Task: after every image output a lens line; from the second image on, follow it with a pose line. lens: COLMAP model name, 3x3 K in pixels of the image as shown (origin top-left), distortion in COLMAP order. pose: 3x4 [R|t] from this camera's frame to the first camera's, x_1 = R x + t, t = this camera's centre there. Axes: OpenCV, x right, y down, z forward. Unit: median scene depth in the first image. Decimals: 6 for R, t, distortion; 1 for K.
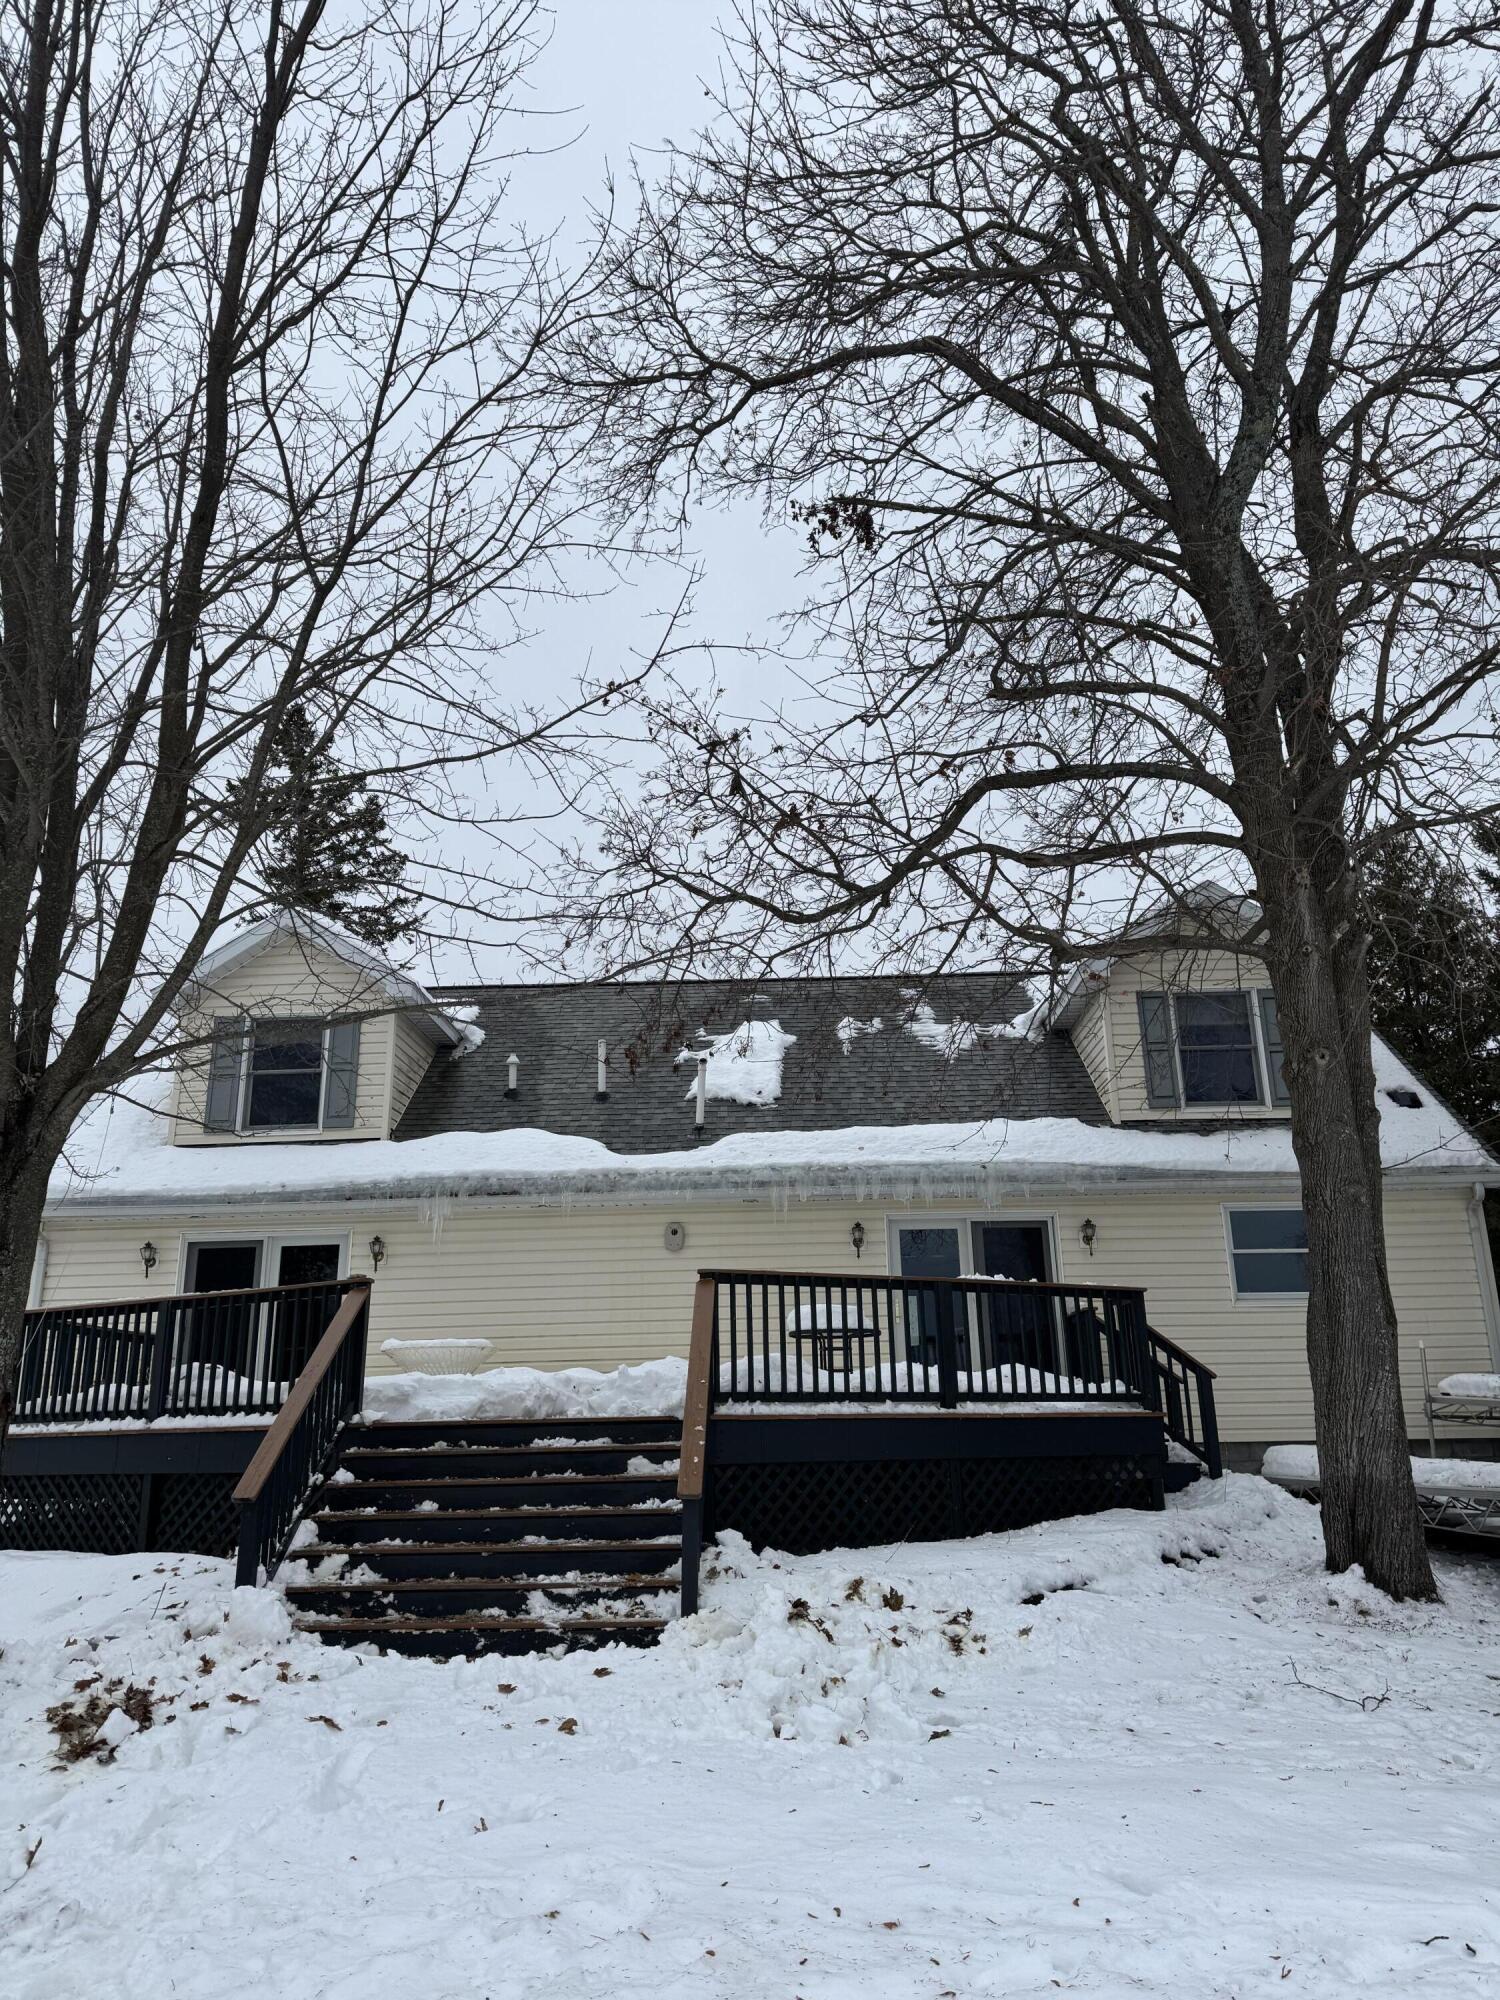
lens RADIAL K [[1429.2, 0, 750.0], [0, 1429.2, 1000.0], [0, 0, 1]] dist [0.086768, -0.064100]
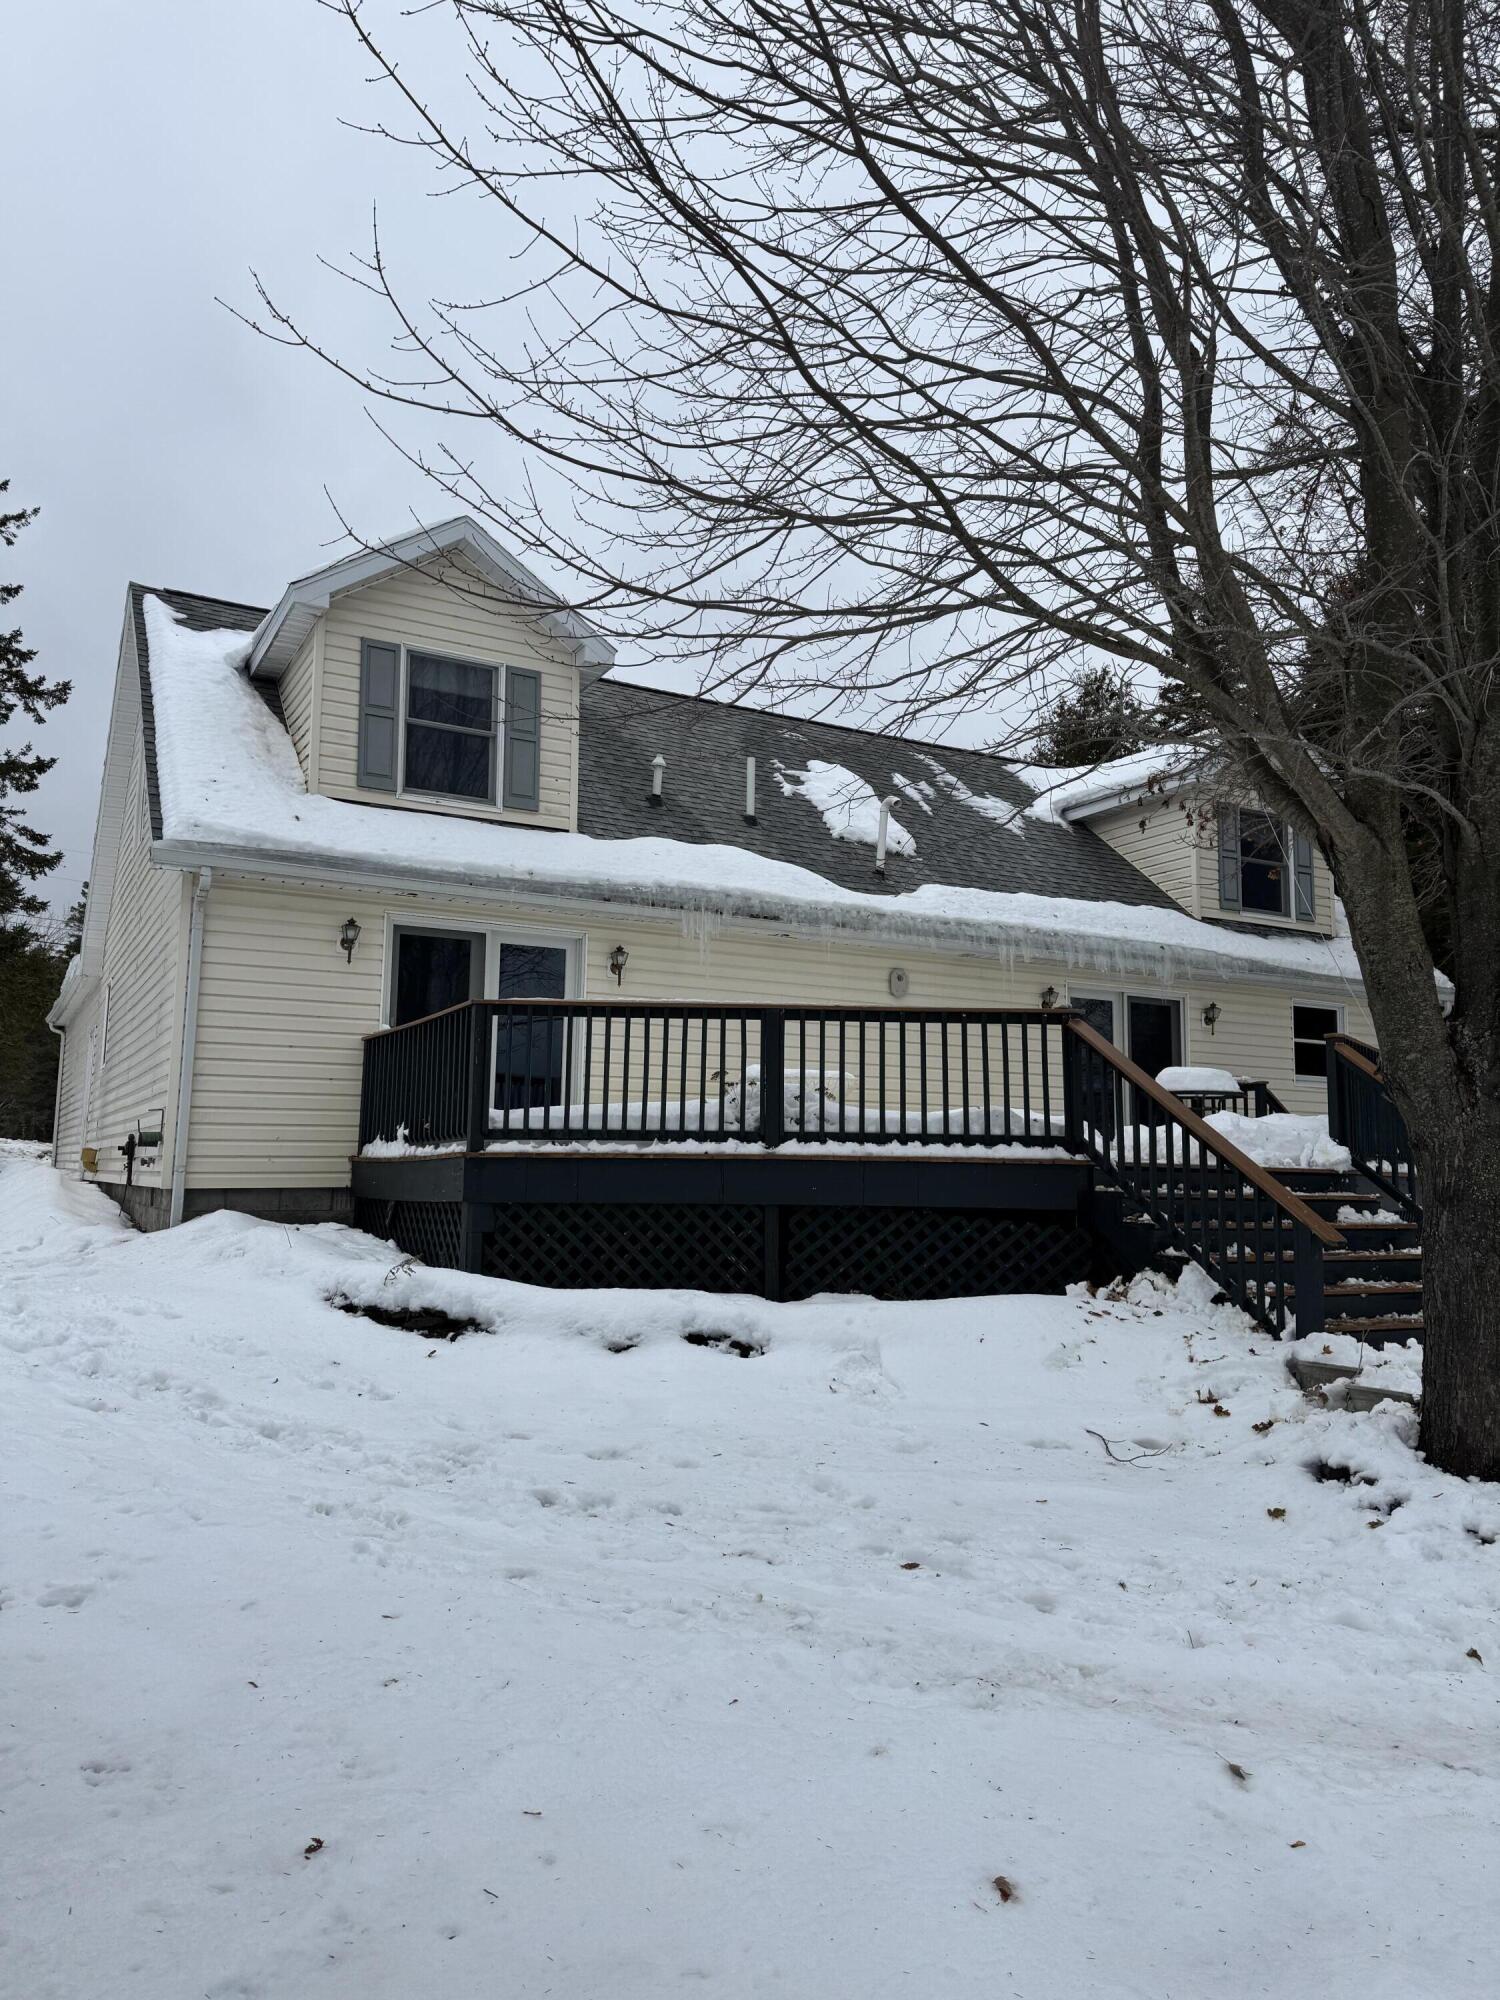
lens RADIAL K [[1429.2, 0, 750.0], [0, 1429.2, 1000.0], [0, 0, 1]] dist [0.086768, -0.064100]
pose [[0.843715, 0.092836, 0.528702, -0.659951], [-0.183673, 0.975408, 0.121835, 0.077586], [-0.504389, -0.199903, 0.840018, 0.231053]]
